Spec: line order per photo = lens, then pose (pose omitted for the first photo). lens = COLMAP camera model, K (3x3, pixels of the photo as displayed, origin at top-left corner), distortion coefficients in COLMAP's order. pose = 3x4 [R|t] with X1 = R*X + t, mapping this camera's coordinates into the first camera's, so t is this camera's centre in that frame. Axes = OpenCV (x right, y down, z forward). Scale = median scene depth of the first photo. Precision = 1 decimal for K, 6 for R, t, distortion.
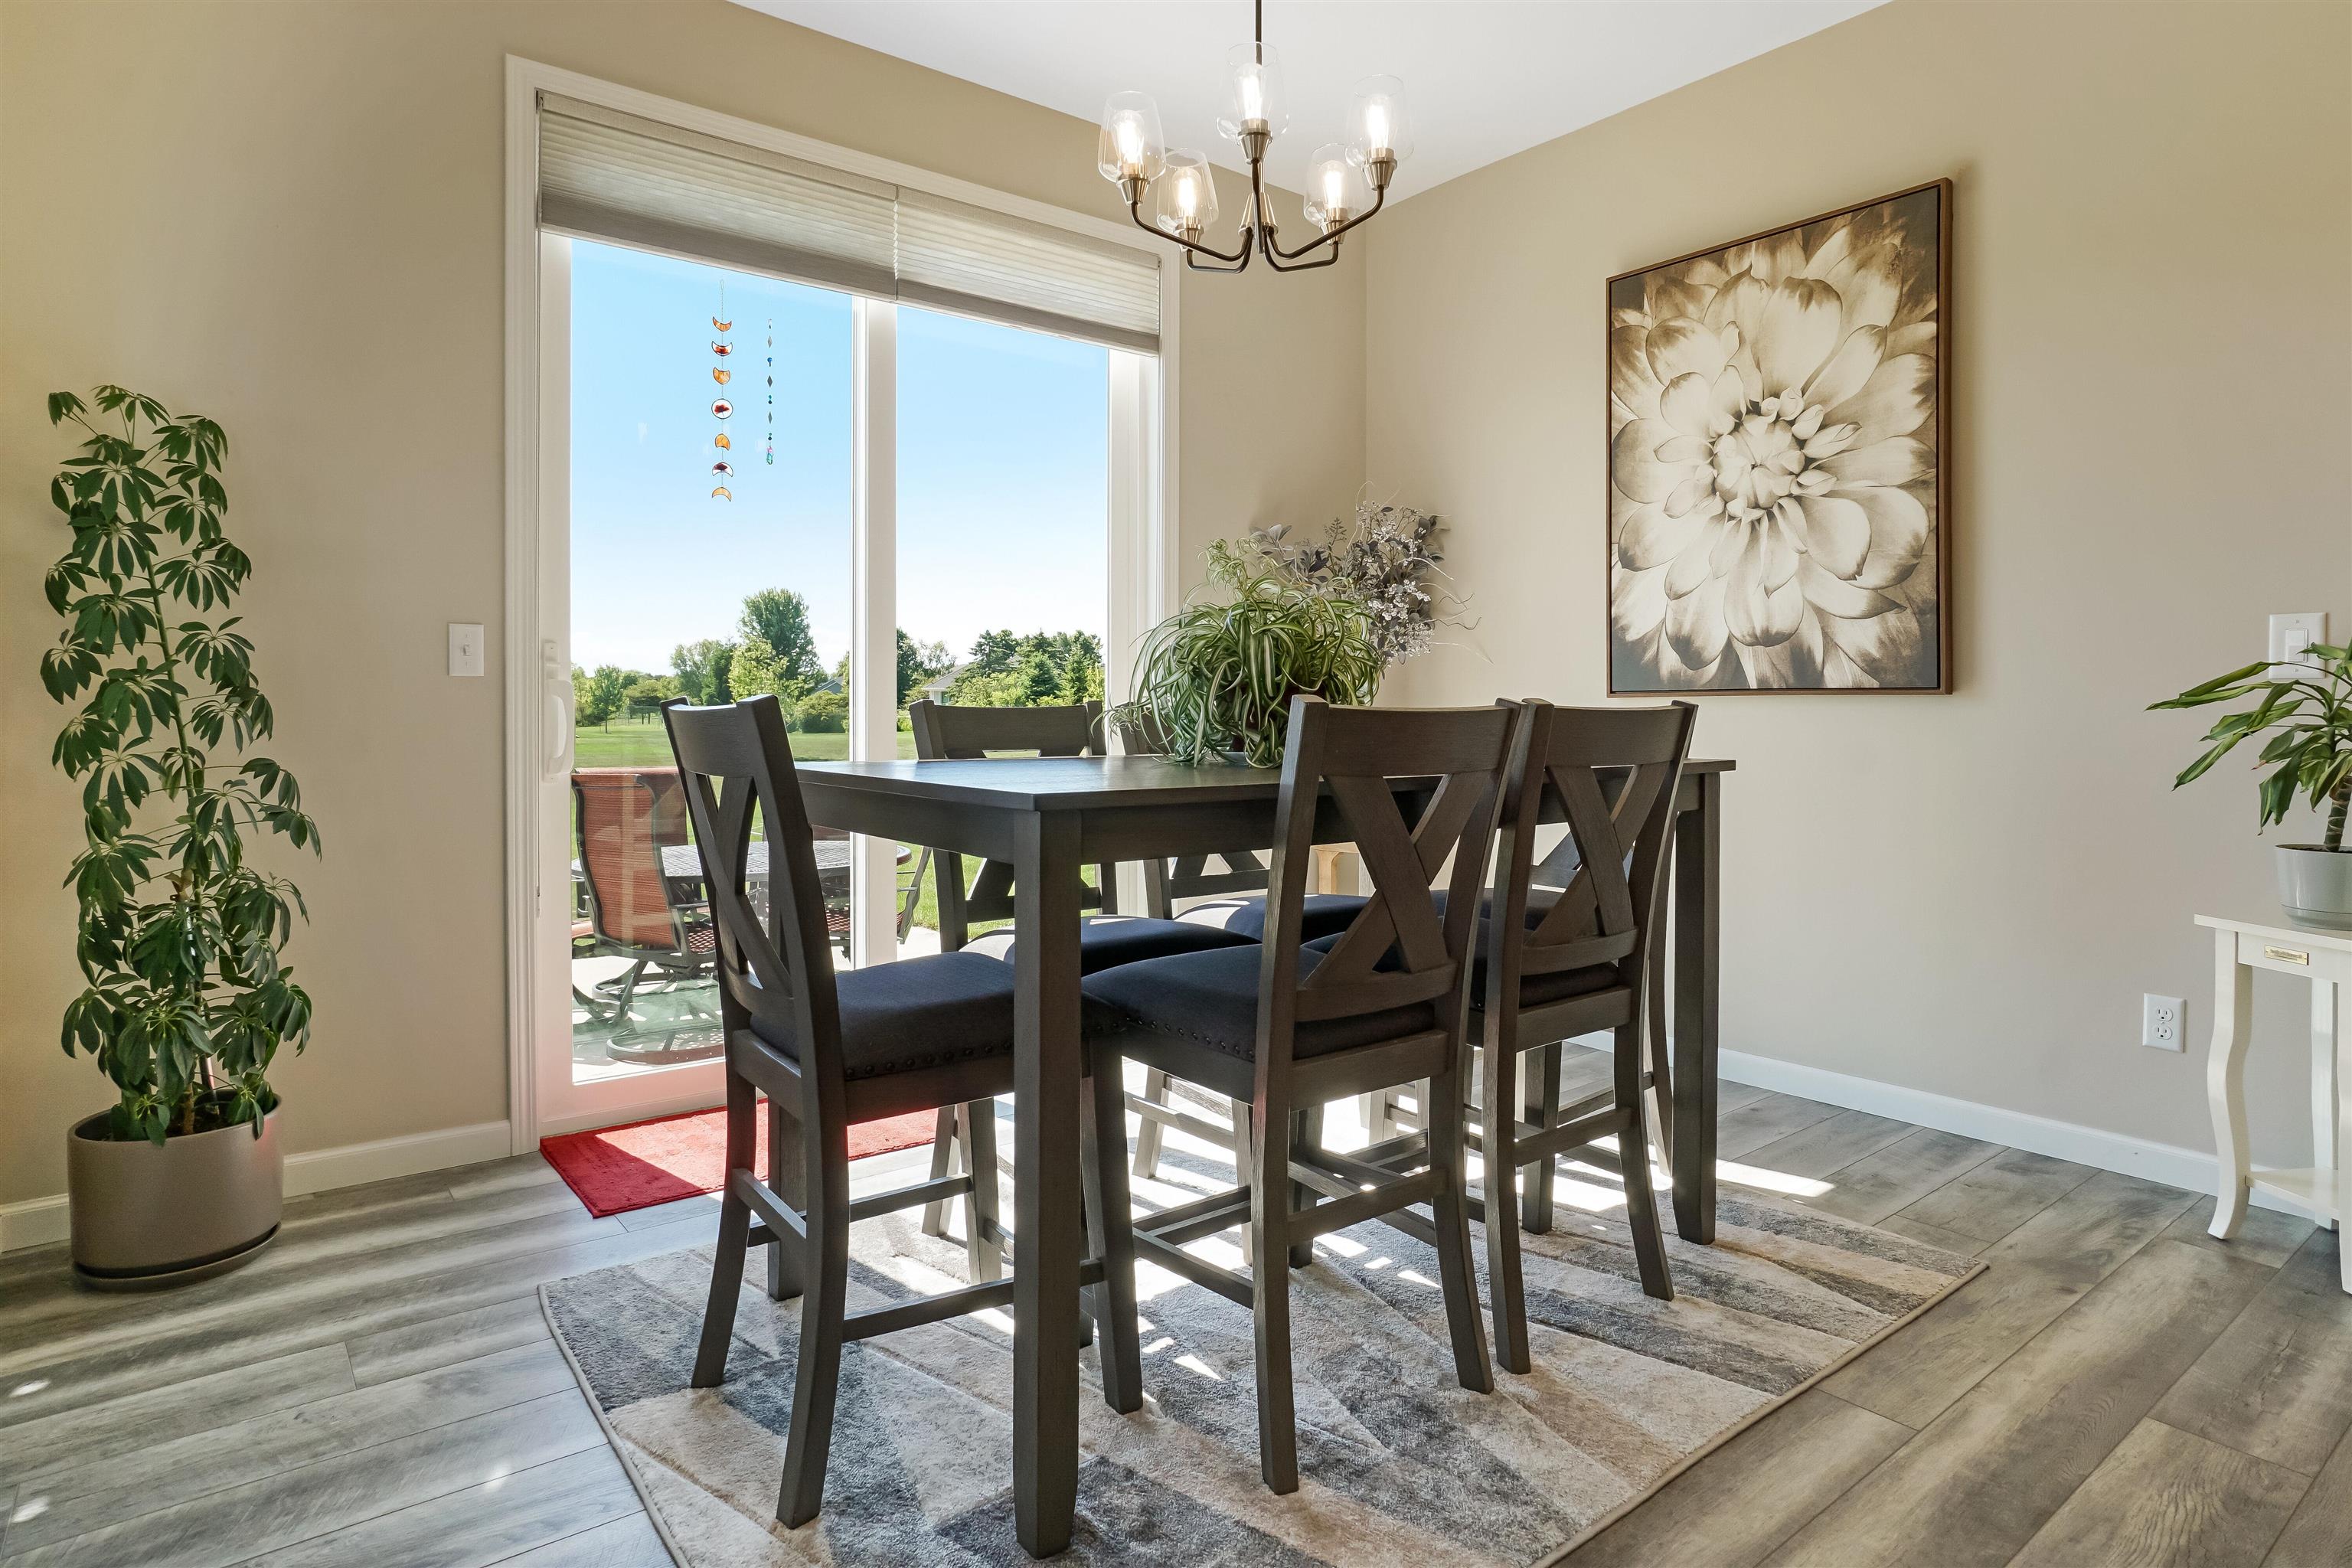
lens RADIAL K [[1274.0, 0, 1187.2], [0, 1274.0, 719.2], [0, 0, 1]] dist [-0.018406, 0.001494]
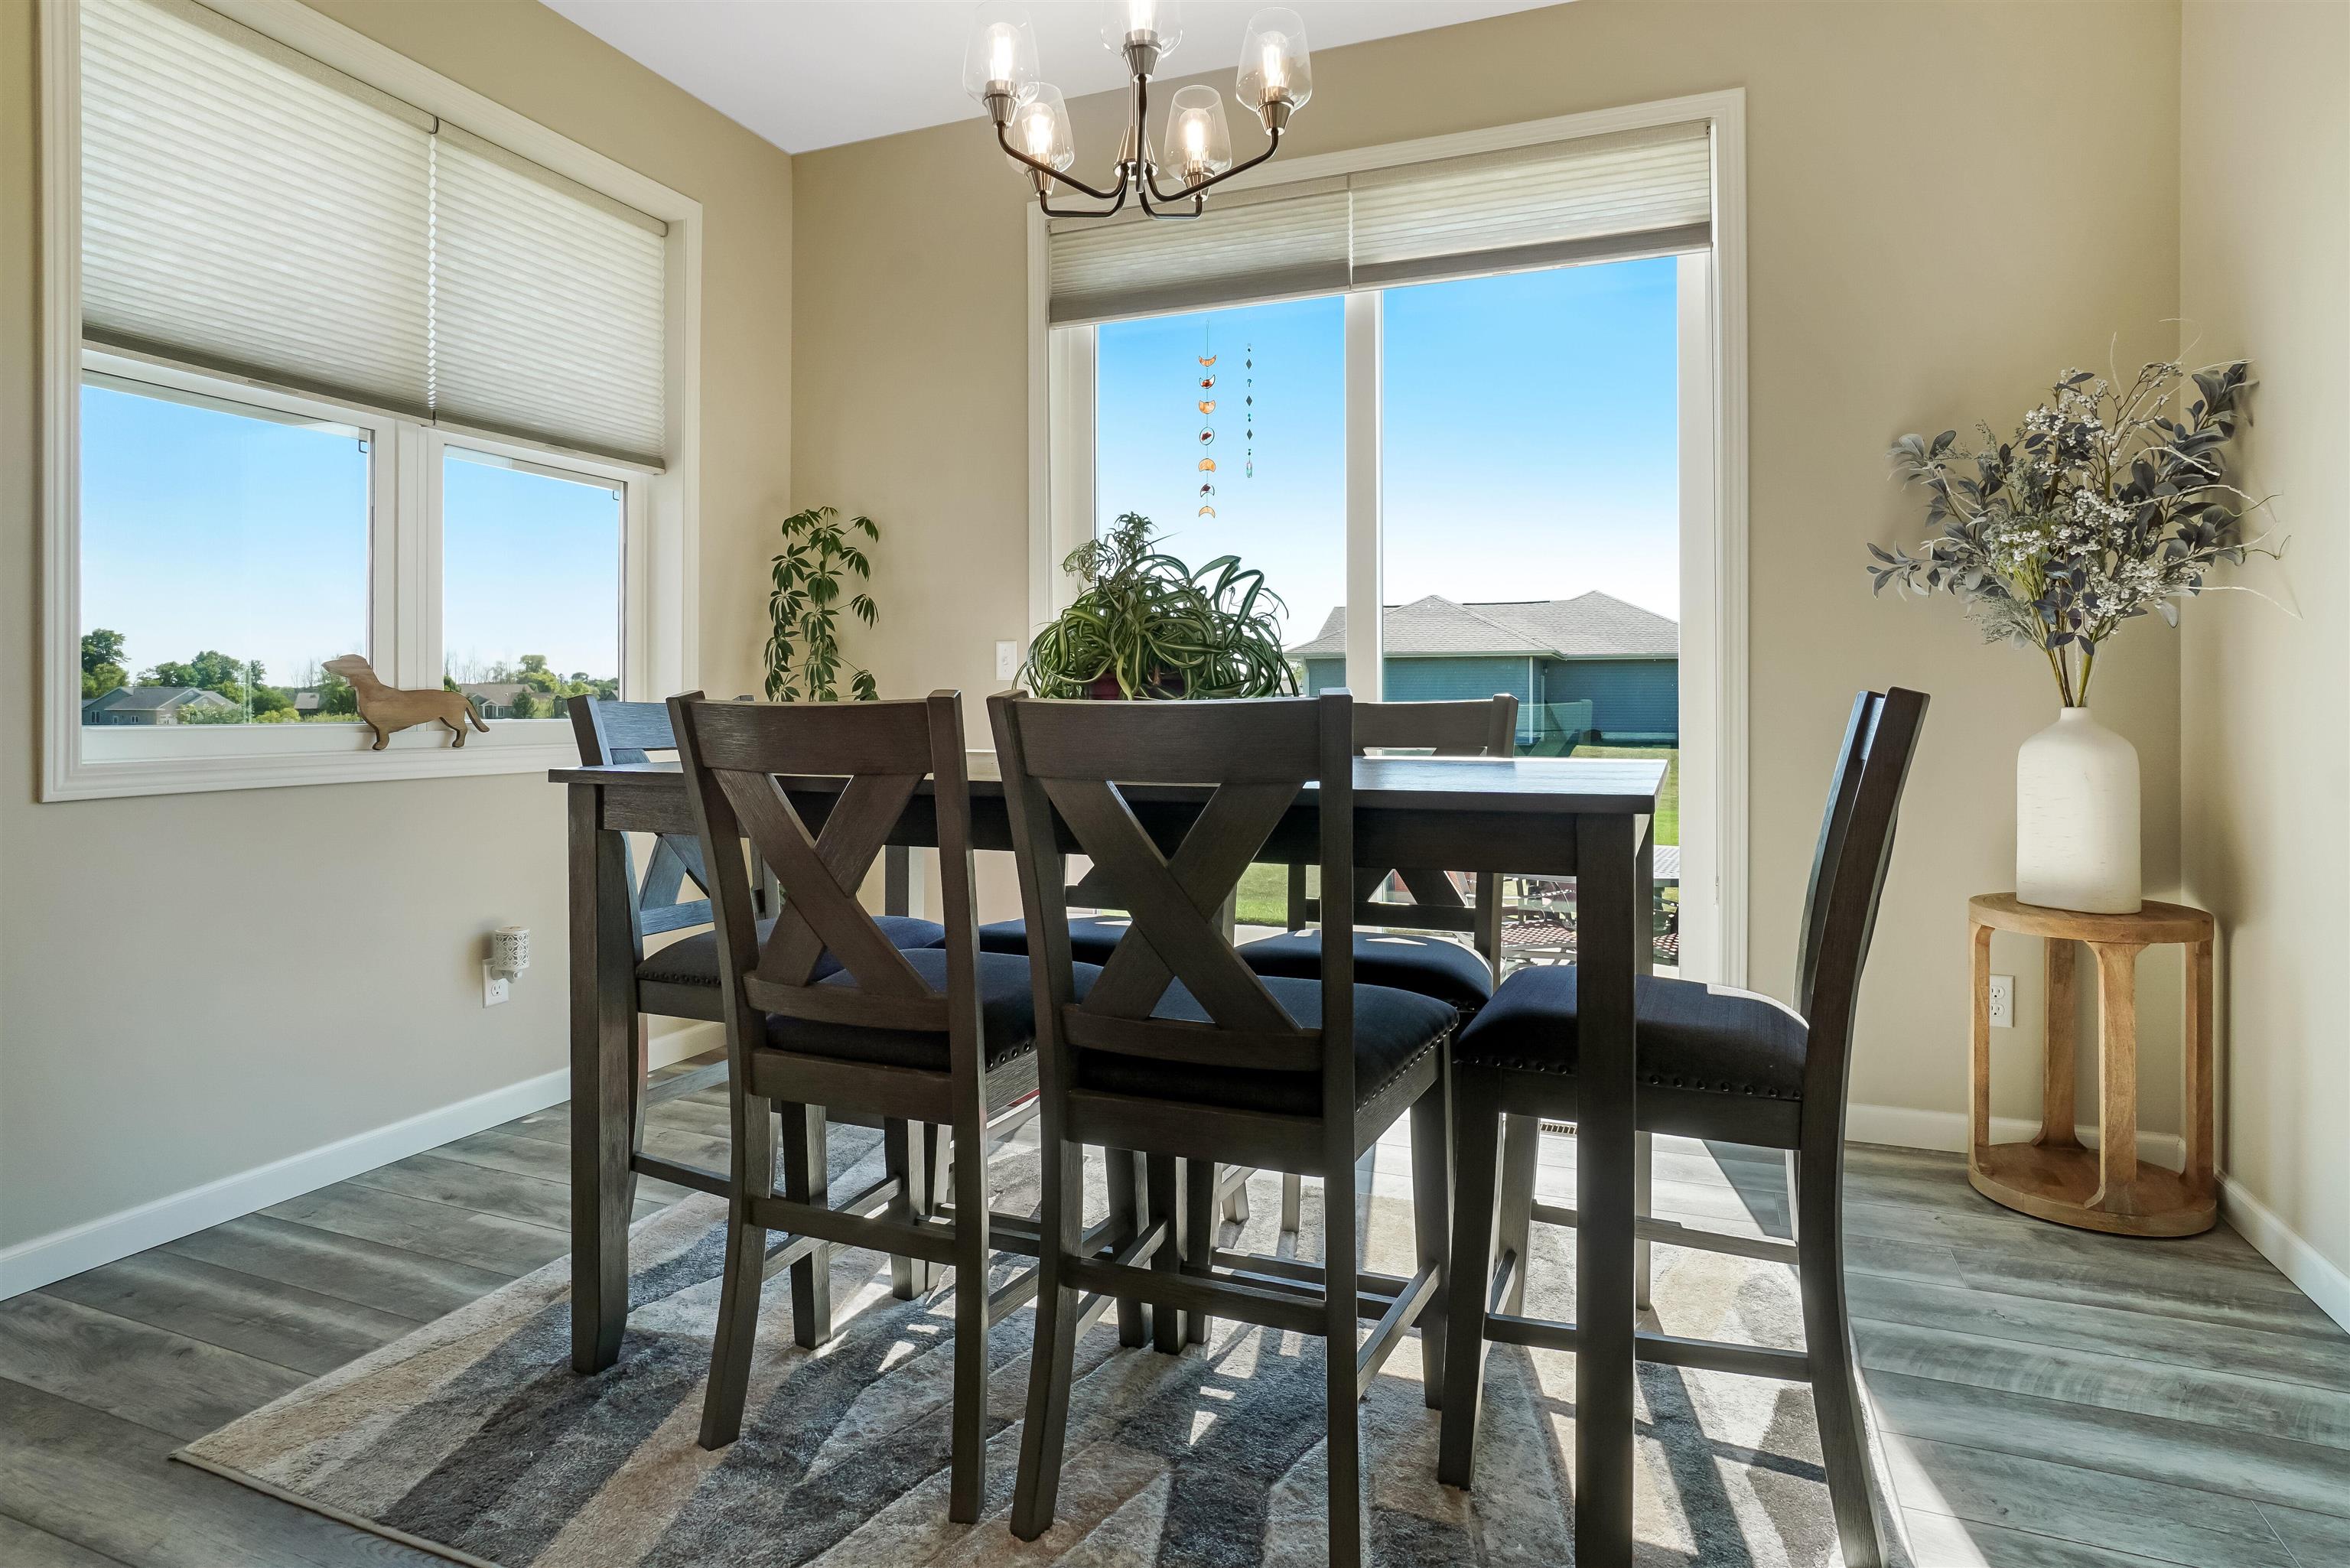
lens RADIAL K [[1272.8, 0, 1186.2], [0, 1272.8, 719.2], [0, 0, 1]] dist [-0.018406, 0.001494]
pose [[0.518886, 0.006917, -0.854816, 0.648958], [-0.004794, 0.999975, 0.005182, -0.000459], [0.854830, 0.001409, 0.518906, 0.447581]]
